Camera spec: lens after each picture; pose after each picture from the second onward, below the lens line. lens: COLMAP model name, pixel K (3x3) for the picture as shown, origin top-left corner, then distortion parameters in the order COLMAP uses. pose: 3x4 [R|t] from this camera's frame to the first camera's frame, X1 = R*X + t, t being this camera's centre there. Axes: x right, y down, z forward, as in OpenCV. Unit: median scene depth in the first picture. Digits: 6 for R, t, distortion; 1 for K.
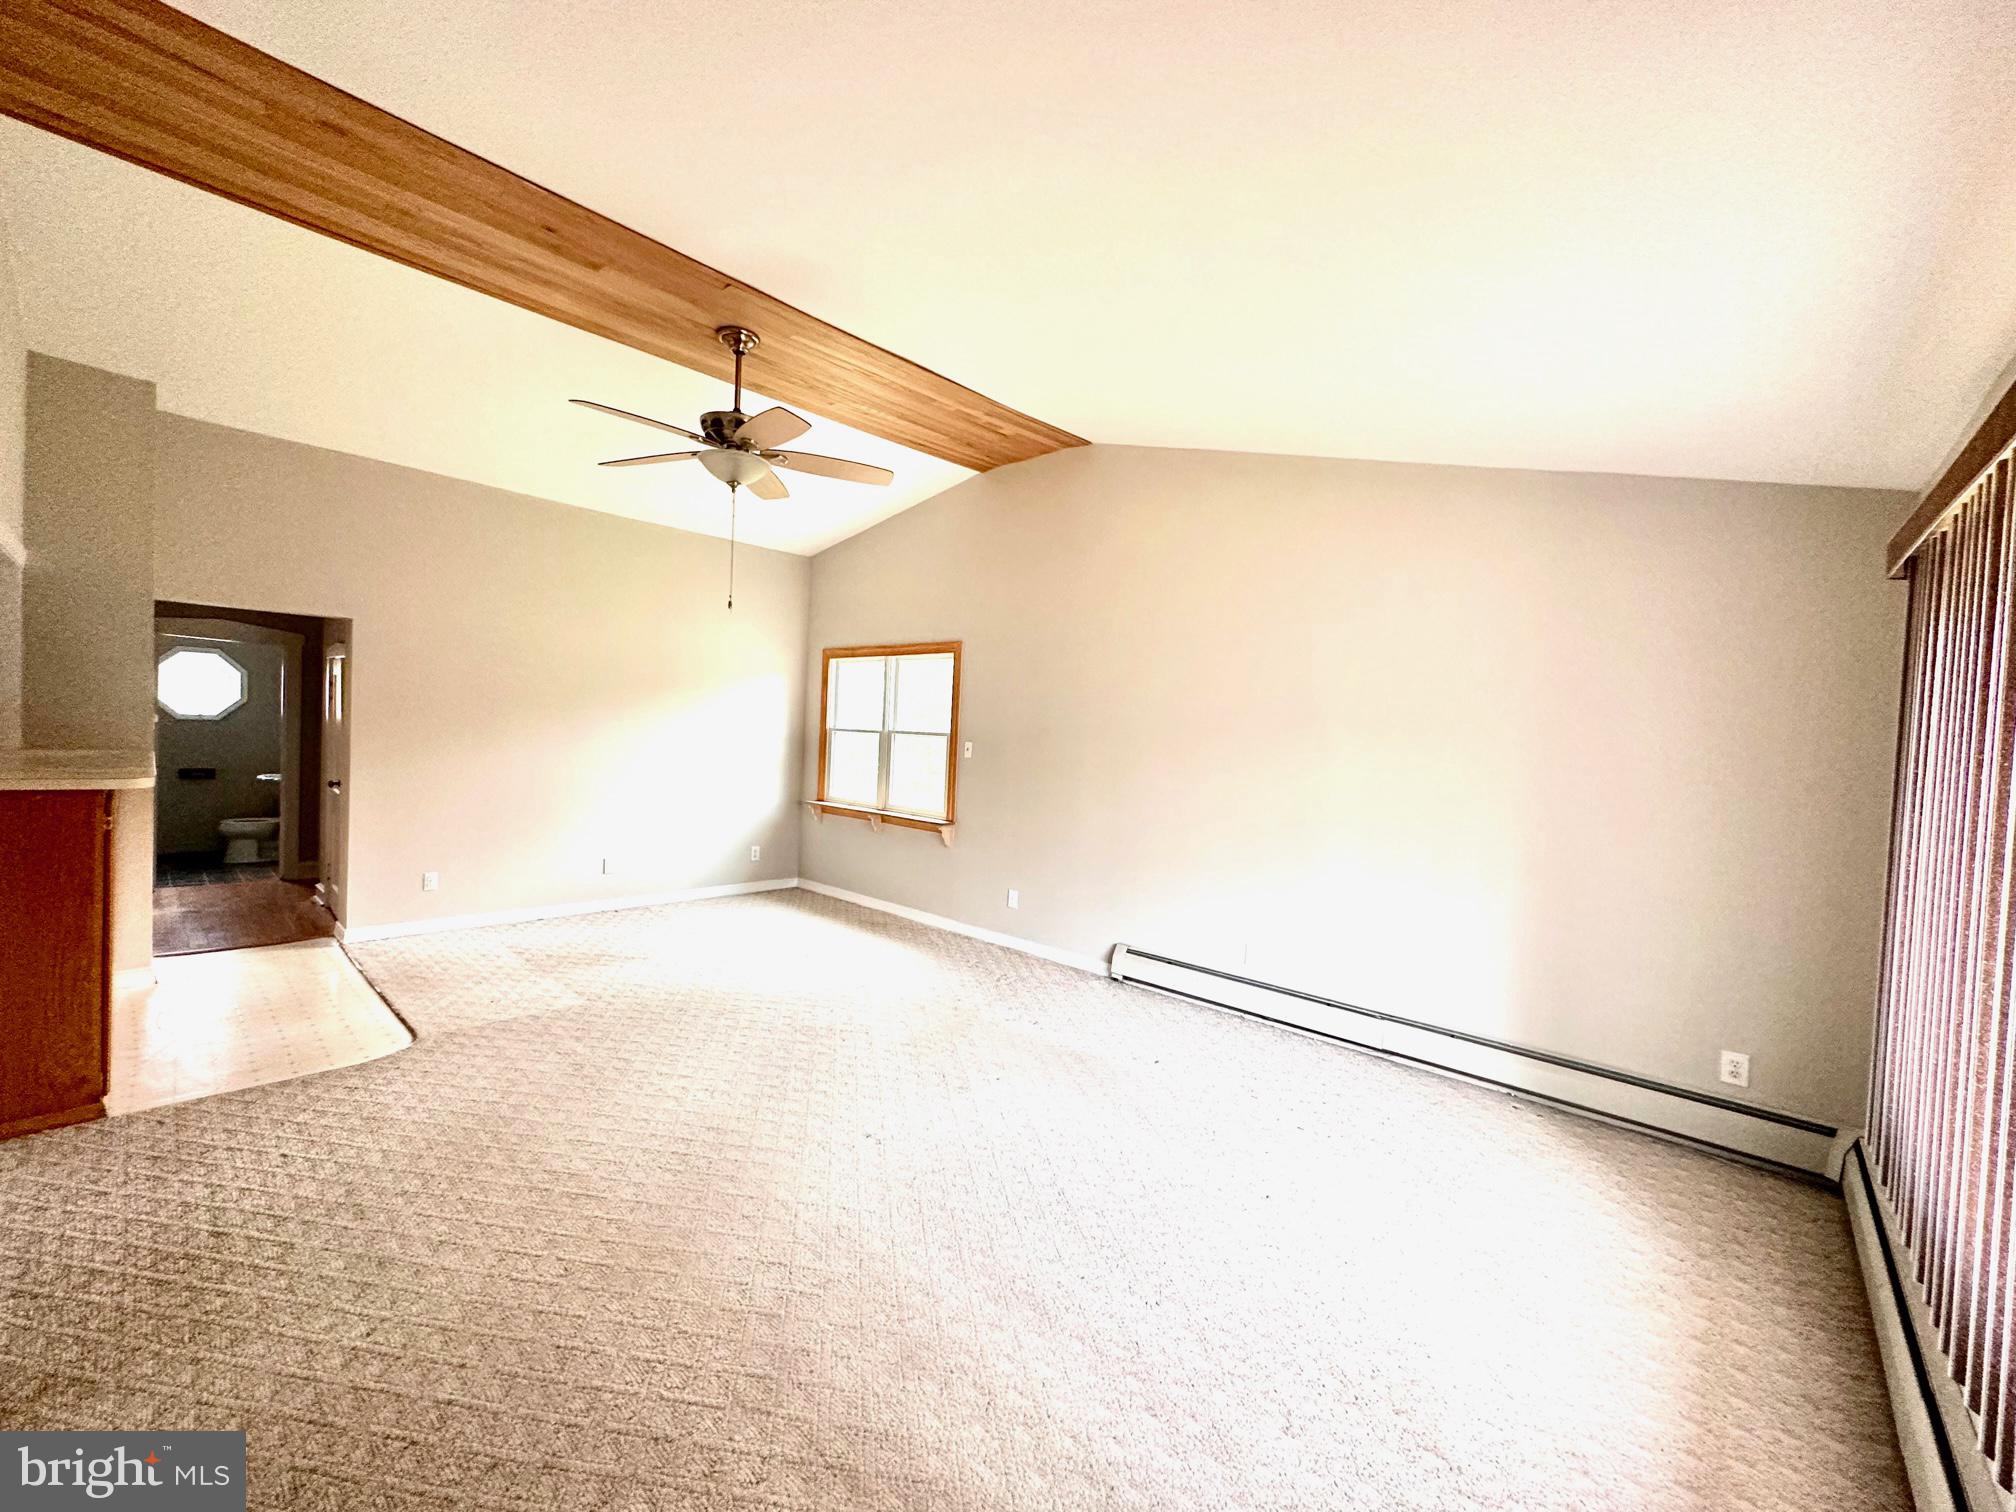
lens RADIAL K [[809.3, 0, 1007.4], [0, 809.3, 750.0], [0, 0, 1]] dist [-0.000982, -0.000094]
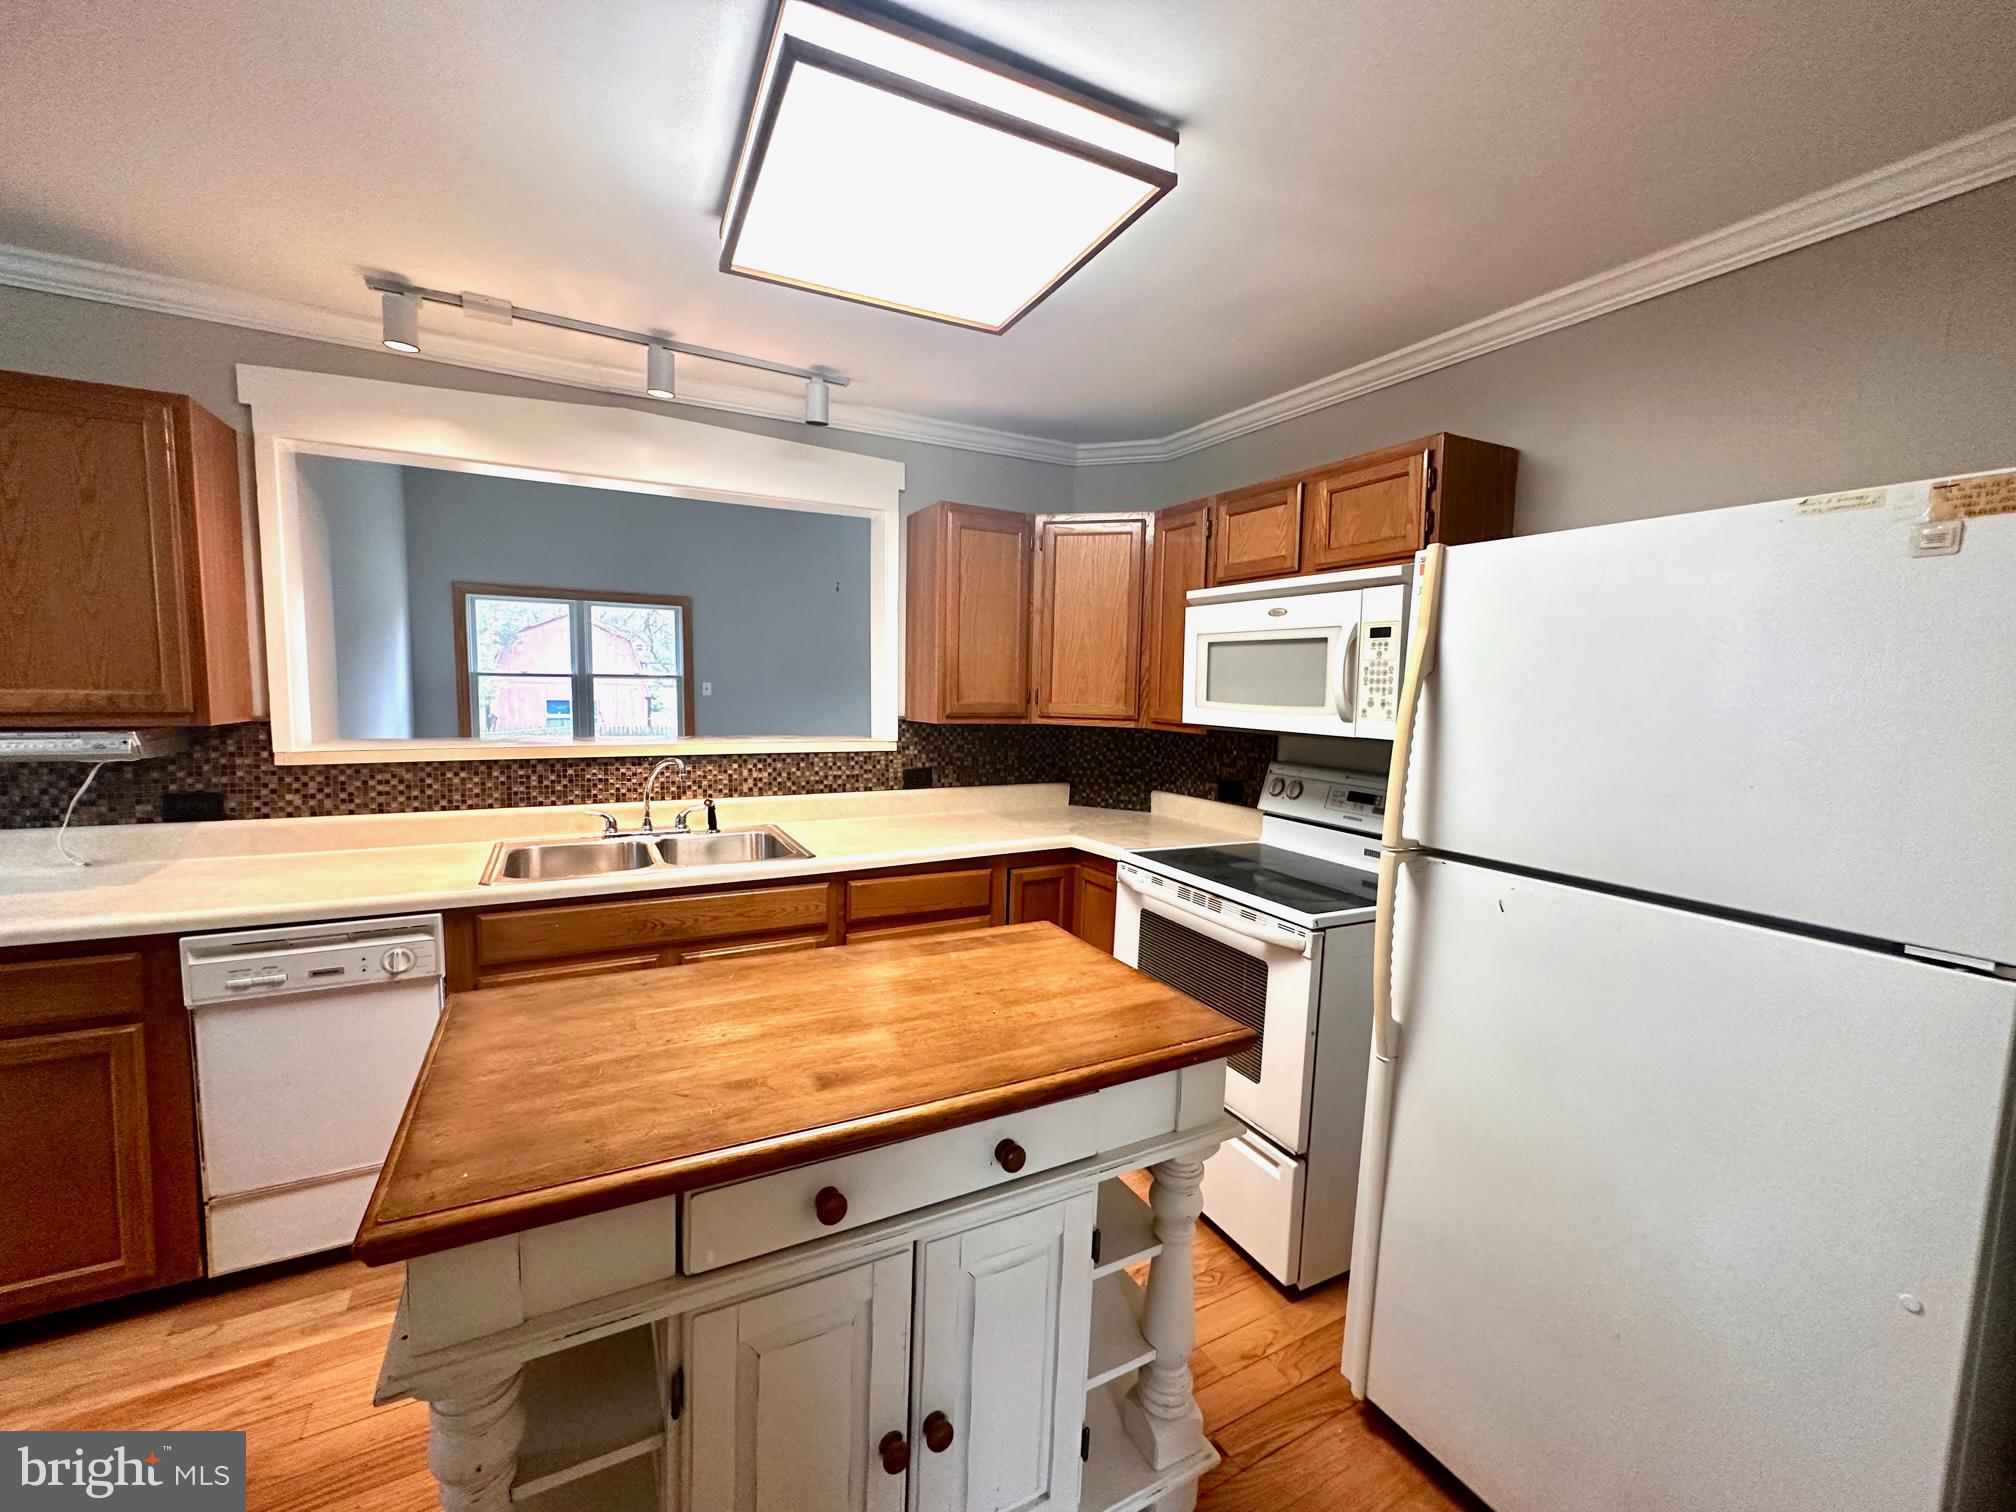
lens RADIAL K [[809.3, 0, 1006.4], [0, 809.3, 756.8], [0, 0, 1]] dist [-0.000982, -0.000094]
pose [[0.345766, -0.120485, 0.930553, -0.927449], [0.019032, 0.992418, 0.121423, -0.033862], [-0.938128, -0.024273, 0.345437, 0.136334]]
